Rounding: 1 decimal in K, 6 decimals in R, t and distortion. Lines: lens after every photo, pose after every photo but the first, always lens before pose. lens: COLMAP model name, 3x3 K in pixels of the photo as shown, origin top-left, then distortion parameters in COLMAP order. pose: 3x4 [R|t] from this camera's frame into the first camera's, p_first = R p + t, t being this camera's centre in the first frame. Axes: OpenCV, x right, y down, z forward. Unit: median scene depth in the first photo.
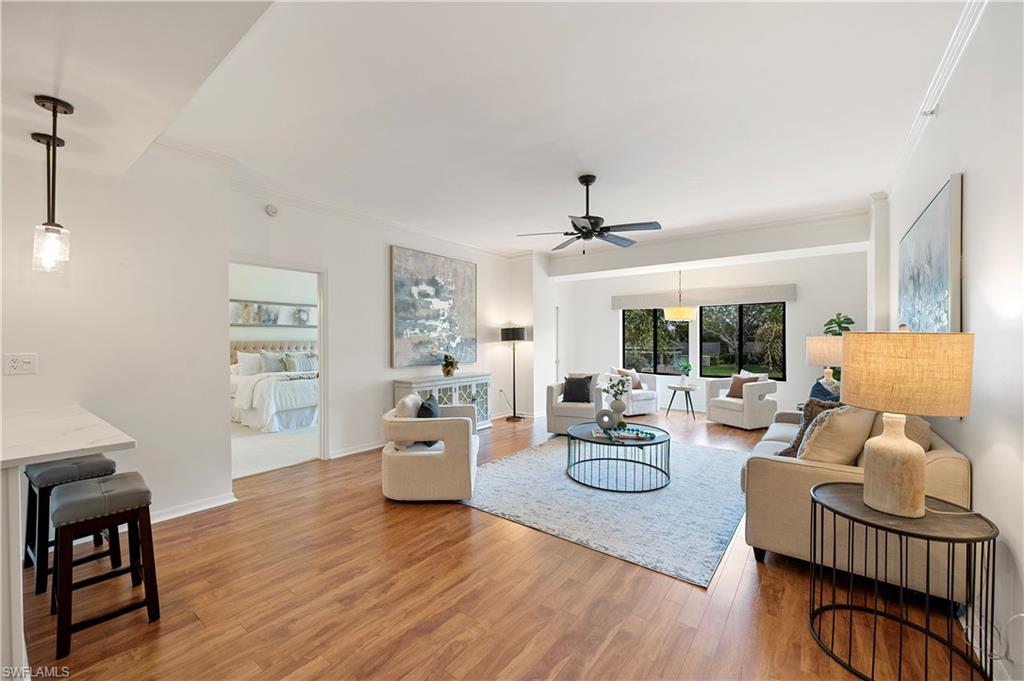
lens RADIAL K [[406.5, 0, 513.7], [0, 406.5, 341.5], [0, 0, 1]] dist [-0.000142, 0.000154]
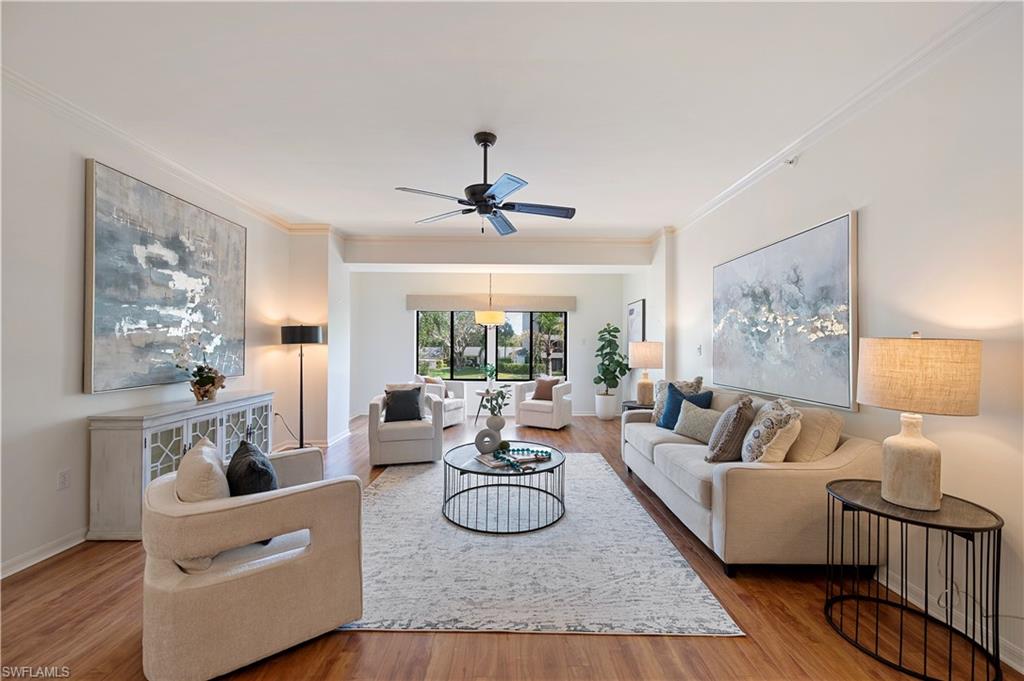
lens RADIAL K [[404.8, 0, 512.0], [0, 404.8, 340.5], [0, 0, 1]] dist [-0.000520, -0.000244]
pose [[0.794093, 0.014008, 0.607635, -0.167713], [-0.006058, 0.999867, -0.015132, 0.001443], [-0.607766, 0.008335, 0.794072, 0.237743]]
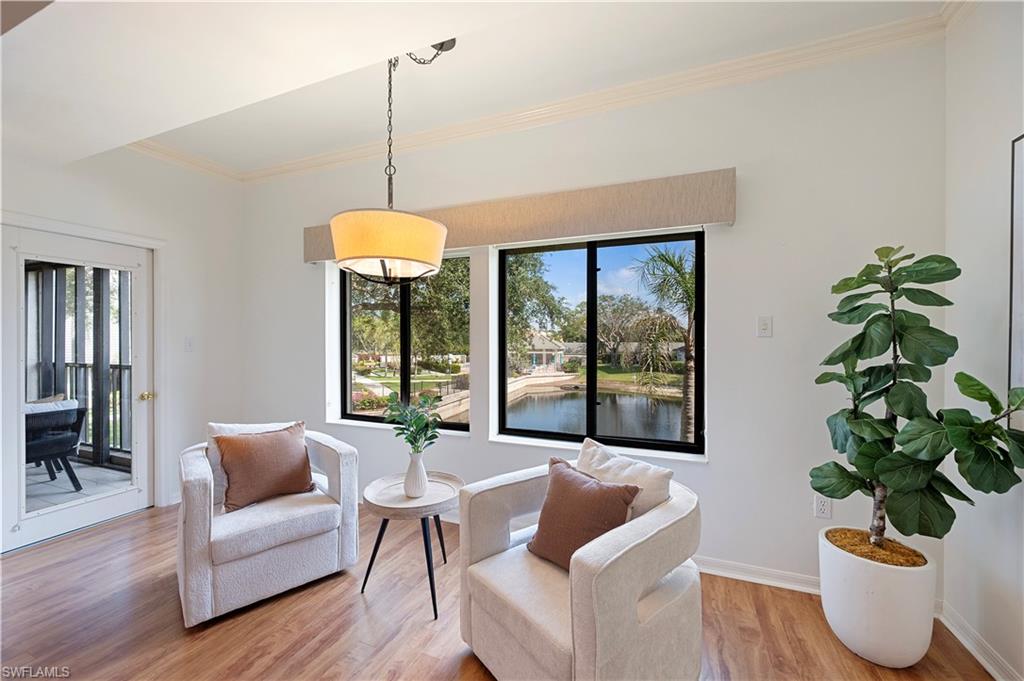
lens RADIAL K [[404.8, 0, 512.0], [0, 404.8, 340.5], [0, 0, 1]] dist [-0.000520, -0.000244]
pose [[0.967825, 0.003952, 0.251595, 0.507260], [-0.003678, 0.999992, -0.001560, -0.001433], [-0.251599, 0.000585, 0.967831, 0.848917]]
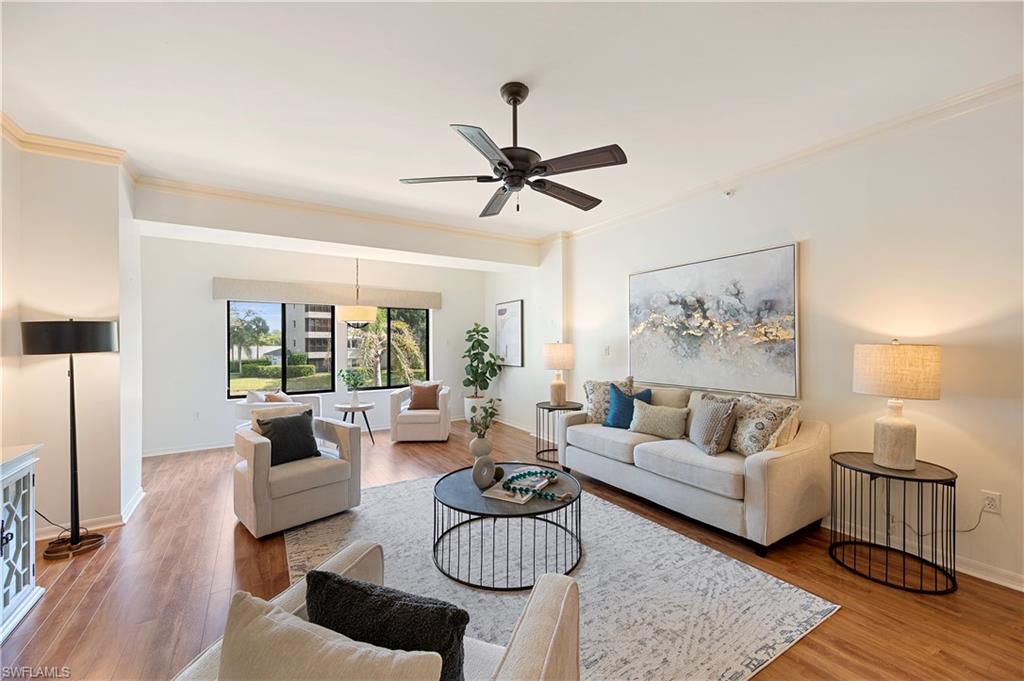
lens RADIAL K [[406.5, 0, 513.7], [0, 406.5, 341.5], [0, 0, 1]] dist [-0.000142, 0.000154]
pose [[0.348808, 0.003154, 0.937189, -0.270611], [0.006168, 0.999965, -0.005661, -0.009830], [-0.937174, 0.007755, 0.348776, 0.532249]]
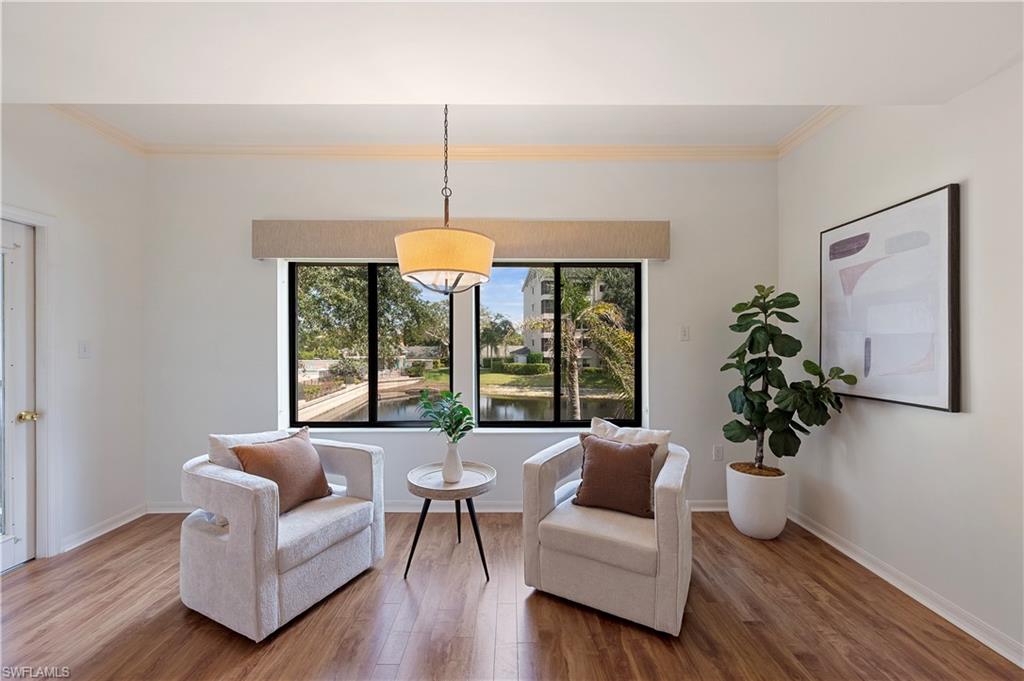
lens RADIAL K [[406.1, 0, 510.3], [0, 406.1, 344.0], [0, 0, 1]] dist [0.000672, 0.000078]
pose [[0.797886, 0.001851, 0.602805, 0.309152], [-0.000069, 0.999996, -0.002978, 0.000368], [-0.602808, 0.002335, 0.797883, 0.860568]]
